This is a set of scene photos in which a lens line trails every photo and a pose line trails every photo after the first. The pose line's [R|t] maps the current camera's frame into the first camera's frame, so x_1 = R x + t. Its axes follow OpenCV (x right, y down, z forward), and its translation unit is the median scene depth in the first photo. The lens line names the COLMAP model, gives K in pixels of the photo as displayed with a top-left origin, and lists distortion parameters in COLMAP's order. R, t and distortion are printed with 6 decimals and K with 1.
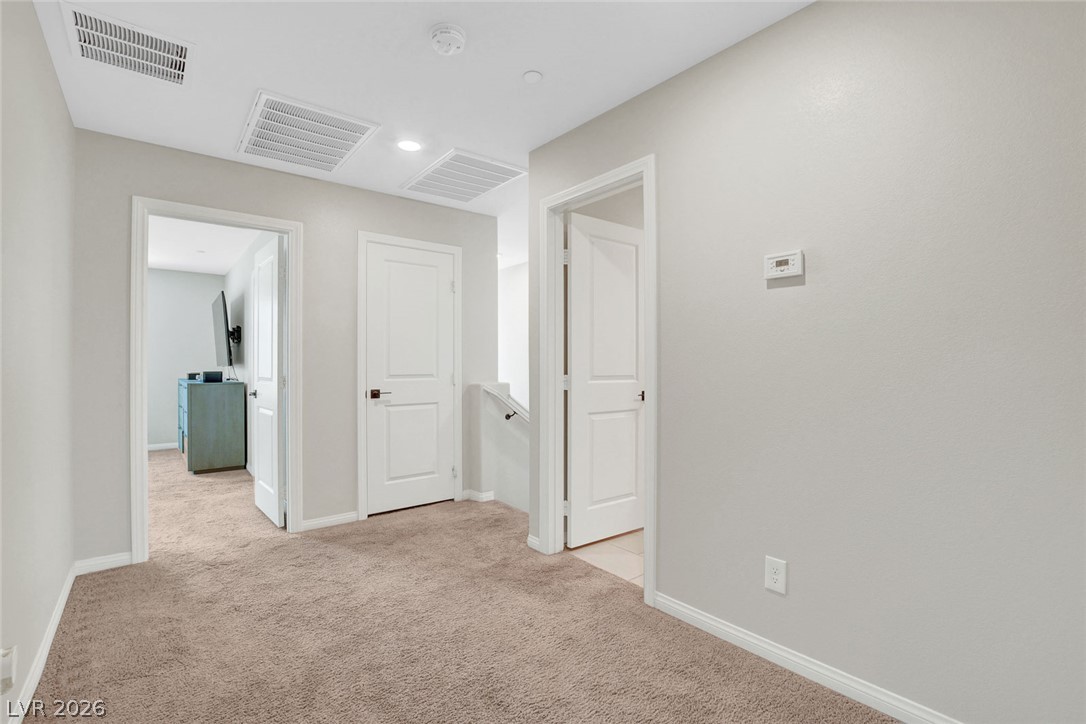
lens RADIAL K [[497.3, 0, 549.3], [0, 497.3, 362.2], [0, 0, 1]] dist [-0.030620, -0.000114]
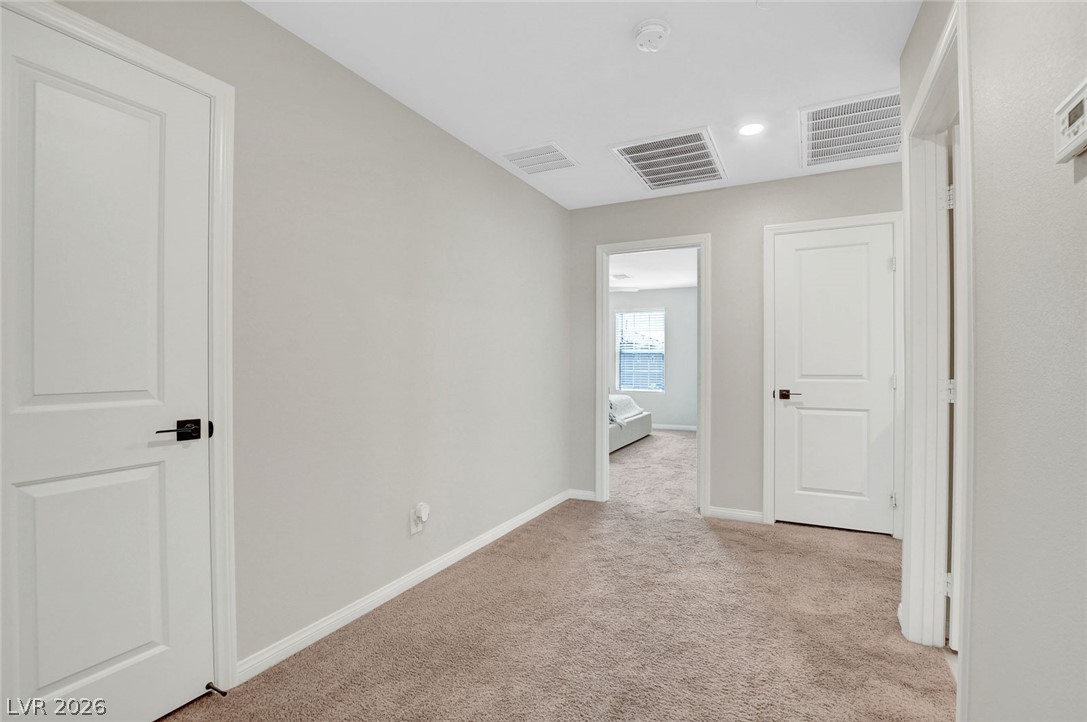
lens RADIAL K [[492.6, 0, 552.4], [0, 492.6, 364.3], [0, 0, 1]] dist [-0.028741, 0.000123]
pose [[0.400681, 0.004276, -0.916207, 0.399601], [0.001269, 0.999986, 0.005221, 0.001670], [0.916217, -0.003254, 0.400670, 0.274618]]
